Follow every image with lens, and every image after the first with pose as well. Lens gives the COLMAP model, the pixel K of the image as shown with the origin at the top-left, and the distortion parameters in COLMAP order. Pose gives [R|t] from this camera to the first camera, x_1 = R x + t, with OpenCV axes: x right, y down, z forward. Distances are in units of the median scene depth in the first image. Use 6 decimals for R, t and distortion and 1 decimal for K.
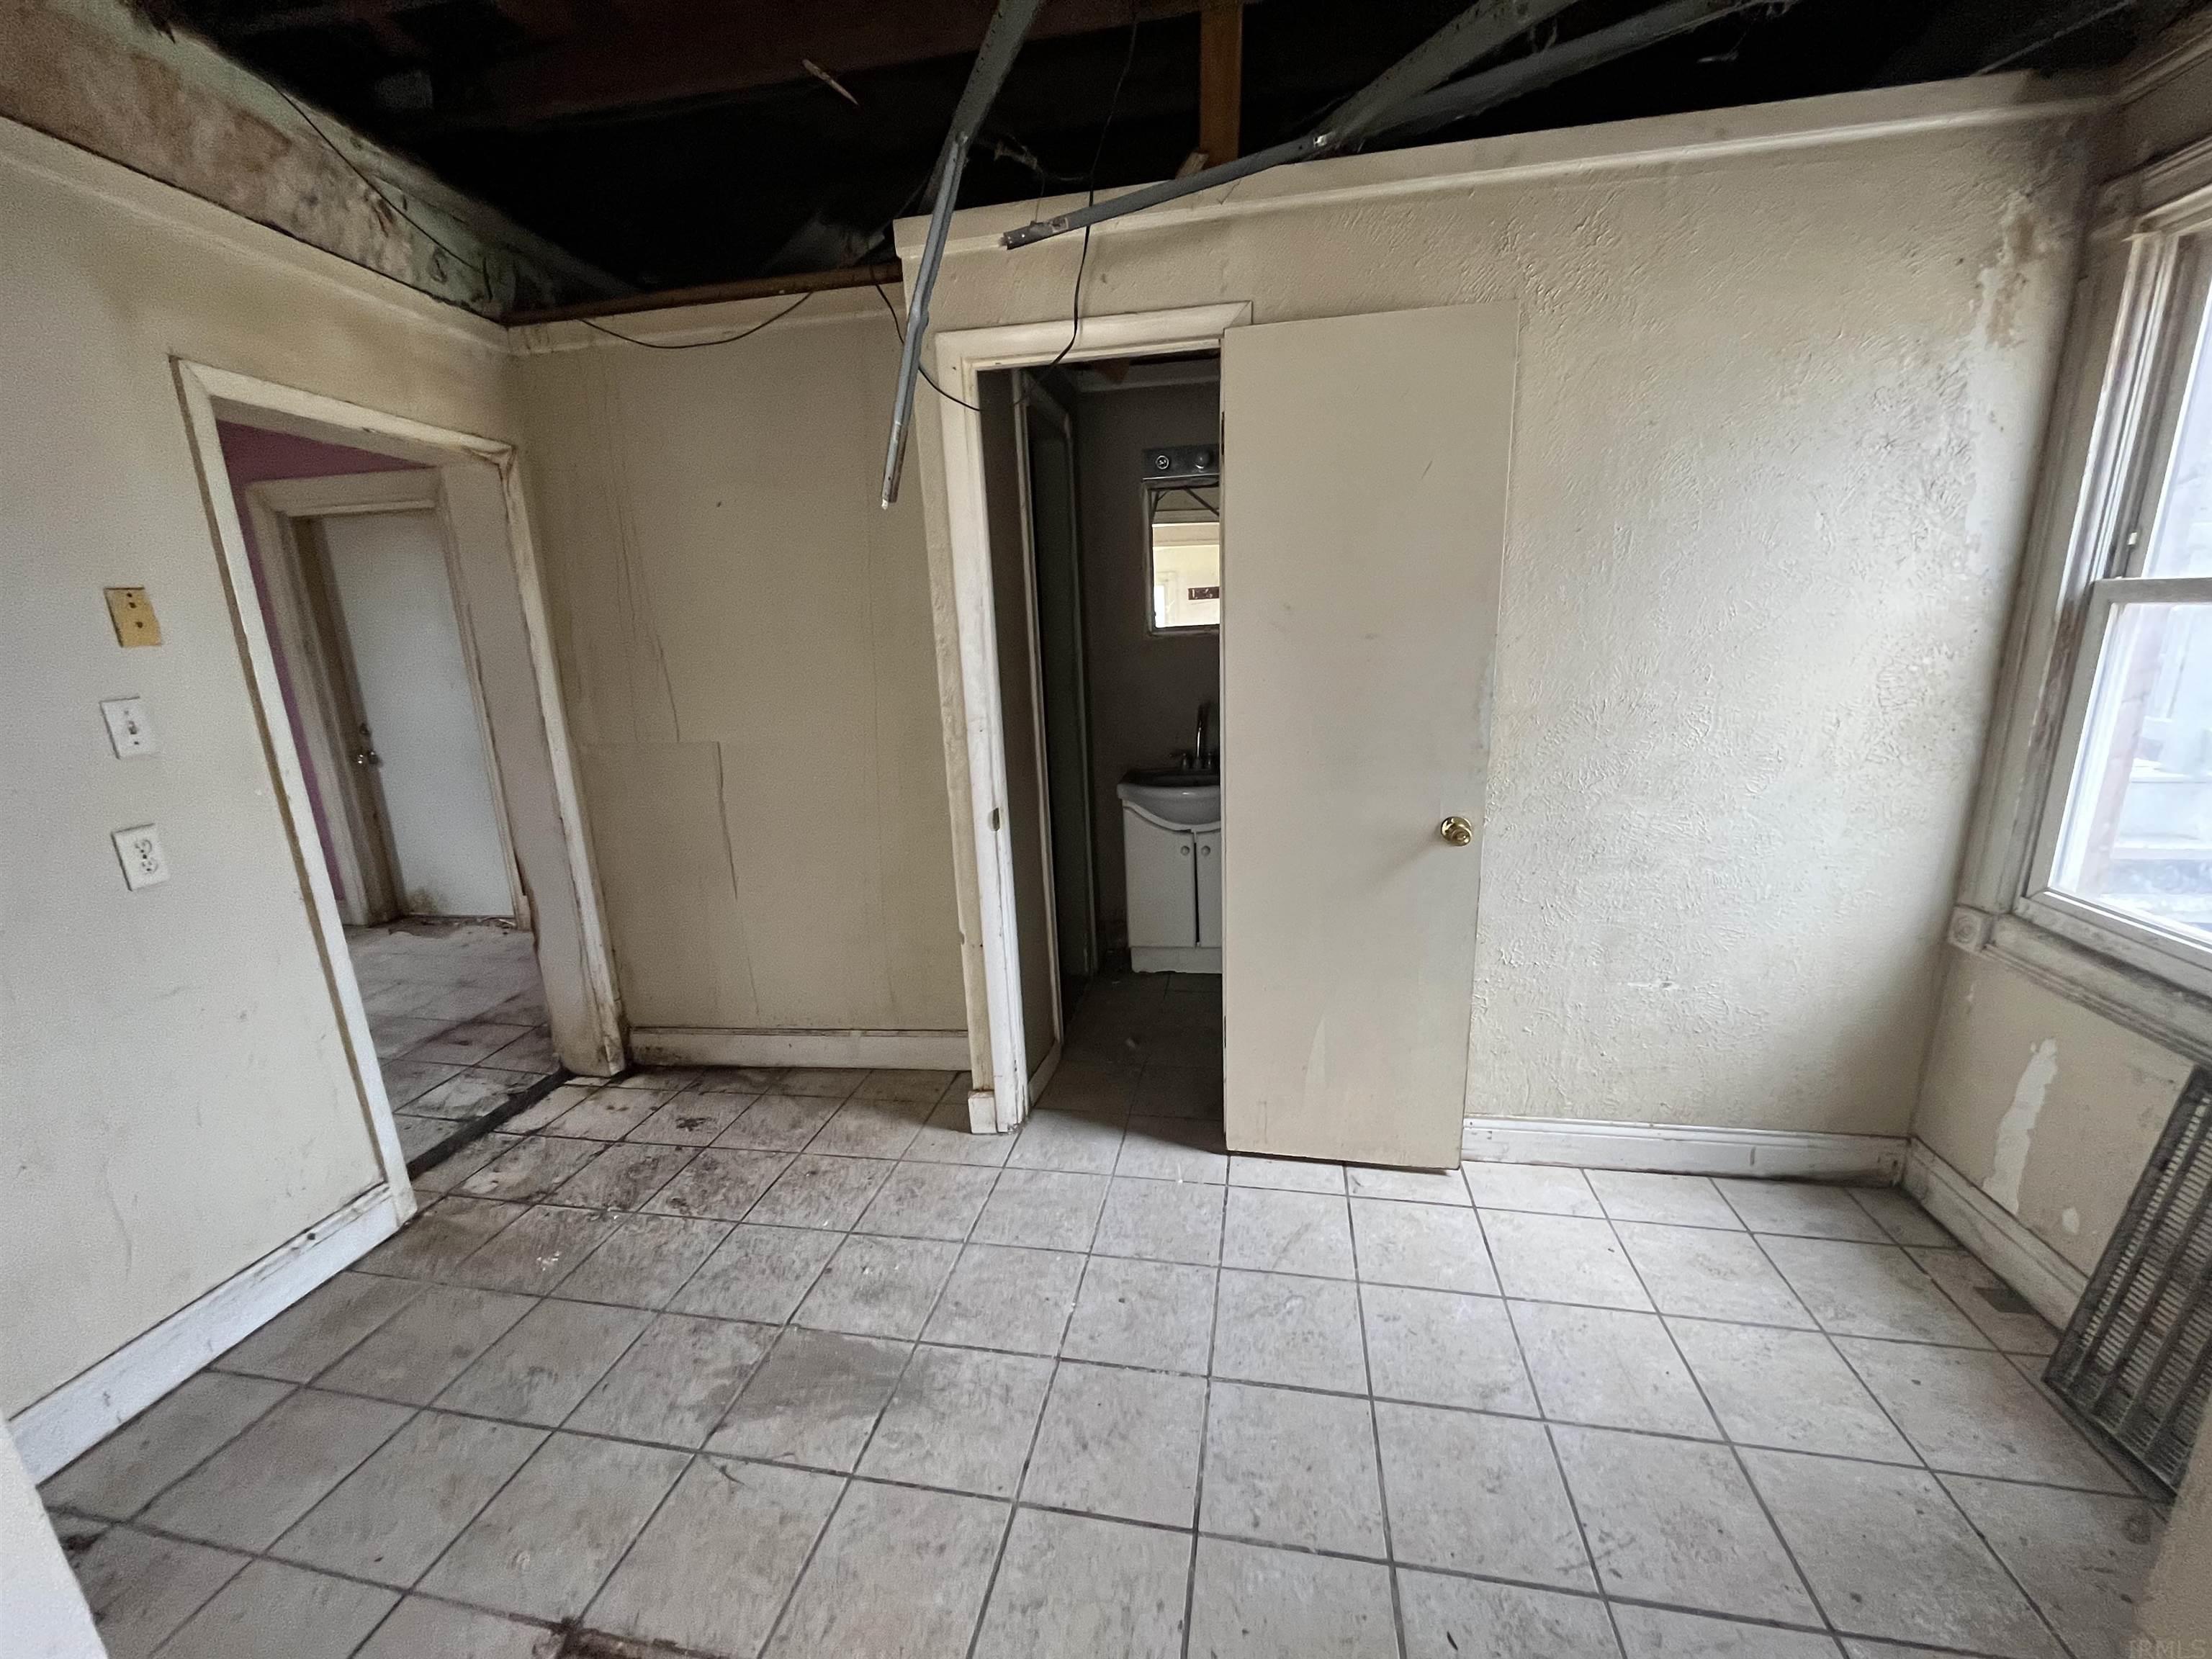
lens RADIAL K [[901.0, 0, 1097.1], [0, 901.0, 835.4], [0, 0, 1]] dist [-0.004944, -0.000498]
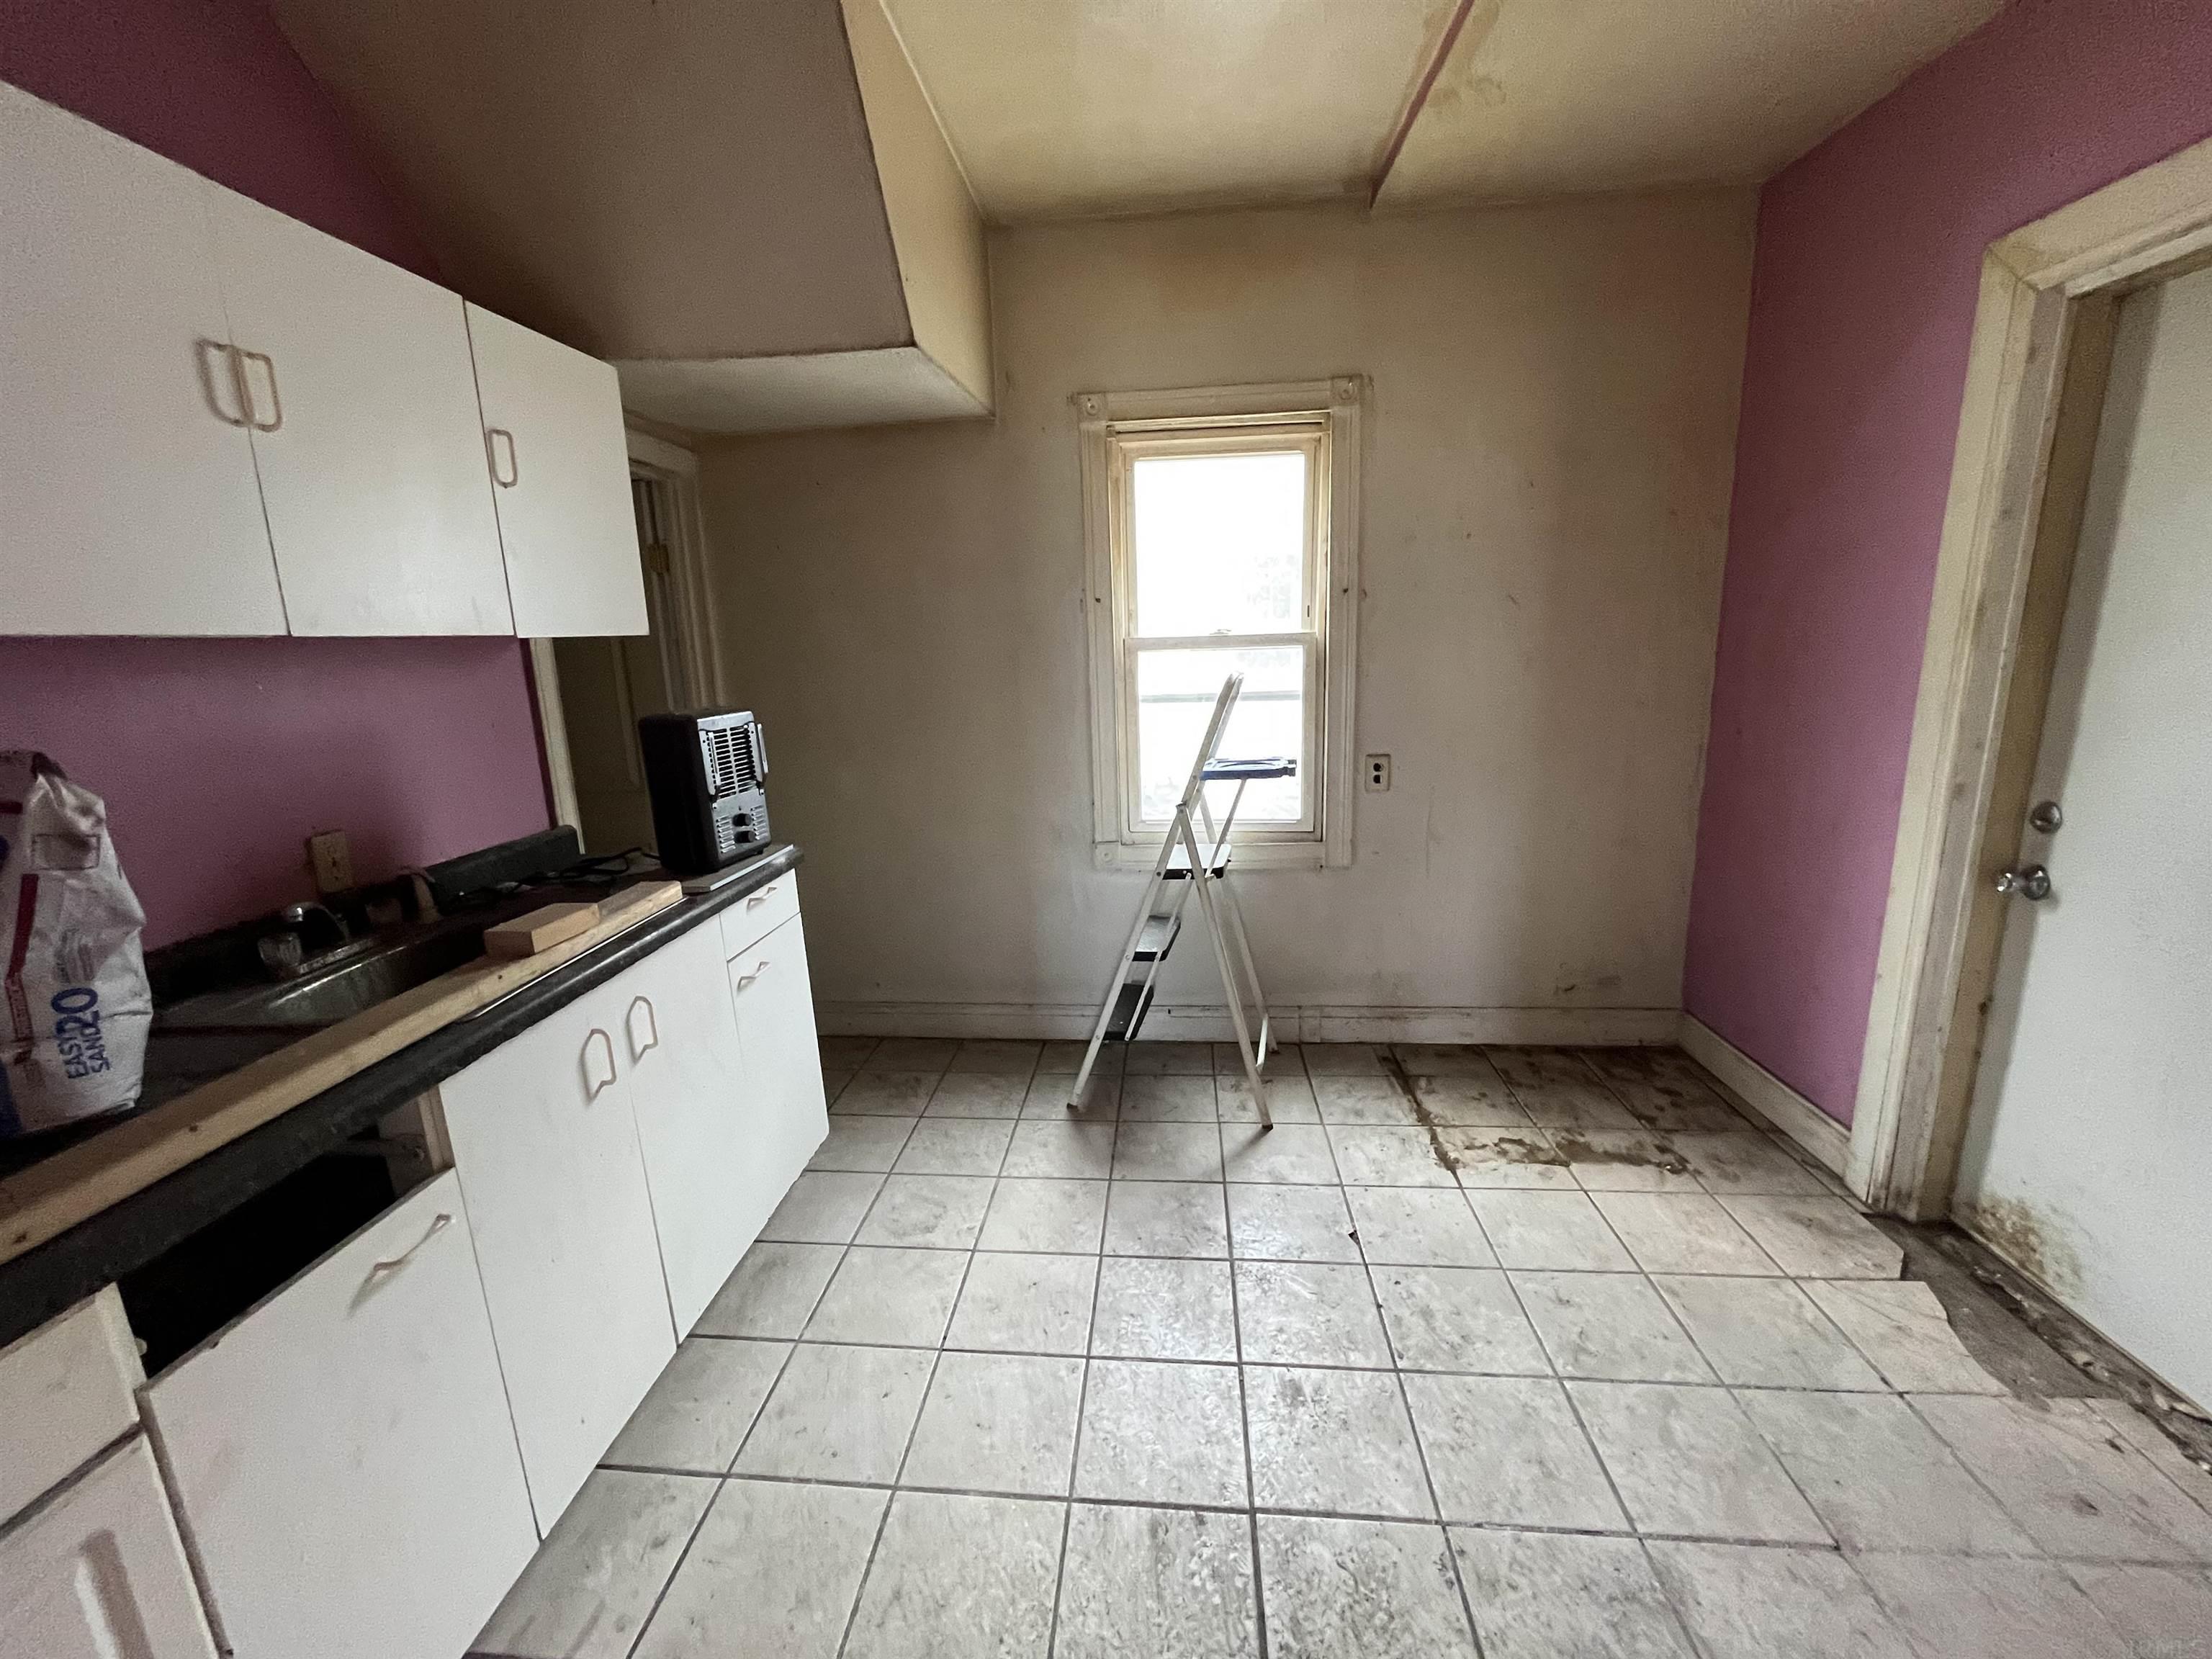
lens RADIAL K [[901.0, 0, 1099.9], [0, 901.0, 830.8], [0, 0, 1]] dist [-0.004944, -0.000498]
pose [[0.084483, 0.244378, -0.965993, -0.446774], [-0.214129, 0.951262, 0.221924, -0.110052], [0.973145, 0.188099, 0.132694, 0.515027]]
